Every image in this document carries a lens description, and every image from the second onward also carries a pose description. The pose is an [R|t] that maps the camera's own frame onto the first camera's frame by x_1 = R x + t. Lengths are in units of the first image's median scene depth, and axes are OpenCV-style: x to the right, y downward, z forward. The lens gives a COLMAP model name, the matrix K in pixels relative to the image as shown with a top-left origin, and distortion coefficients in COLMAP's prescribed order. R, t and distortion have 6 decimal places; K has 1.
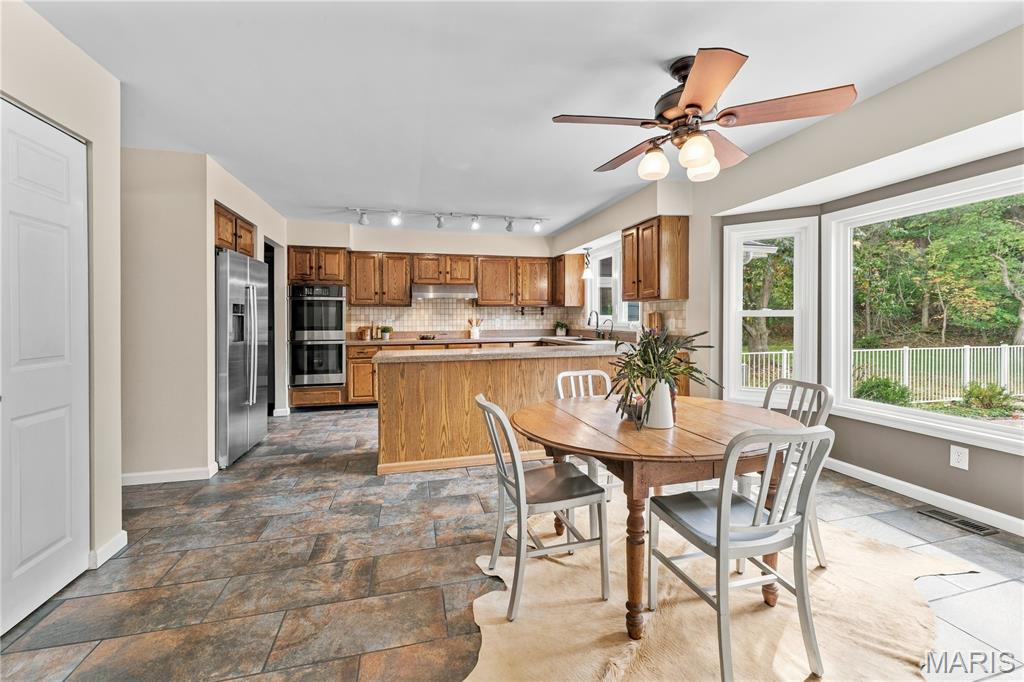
lens RADIAL K [[422.8, 0, 511.4], [0, 422.8, 323.1], [0, 0, 1]] dist [-0.008221, 0.000065]
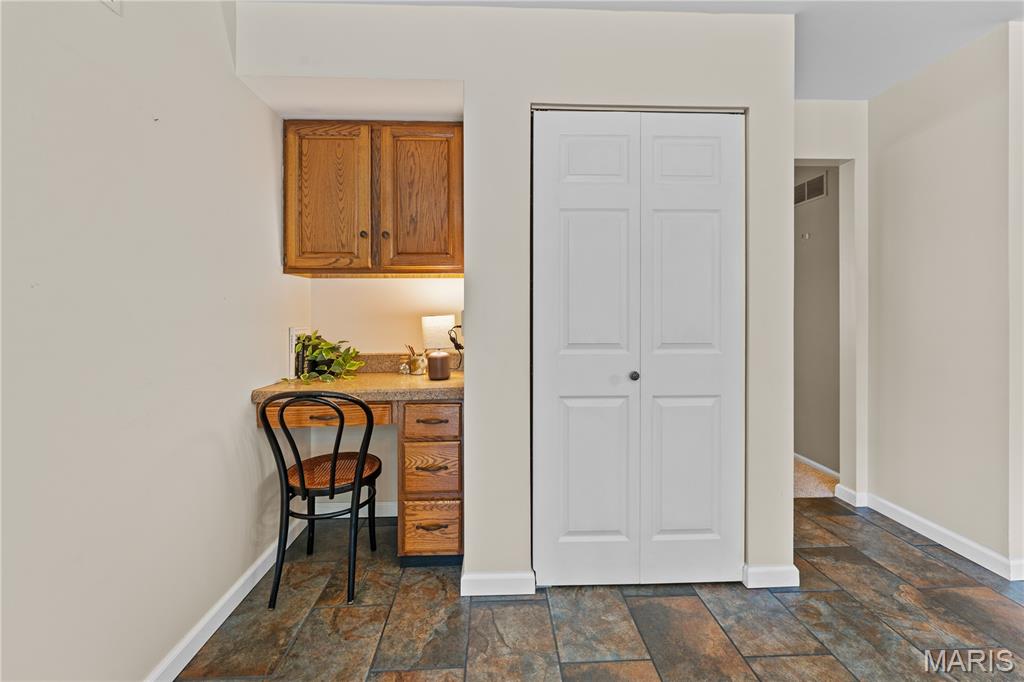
lens RADIAL K [[422.8, 0, 504.6], [0, 422.8, 305.8], [0, 0, 1]] dist [-0.008221, 0.000065]
pose [[-0.215549, 0.000335, -0.976493, -0.013295], [-0.003158, 0.999994, 0.001040, -0.008993], [0.976488, 0.003308, -0.215546, 0.686037]]
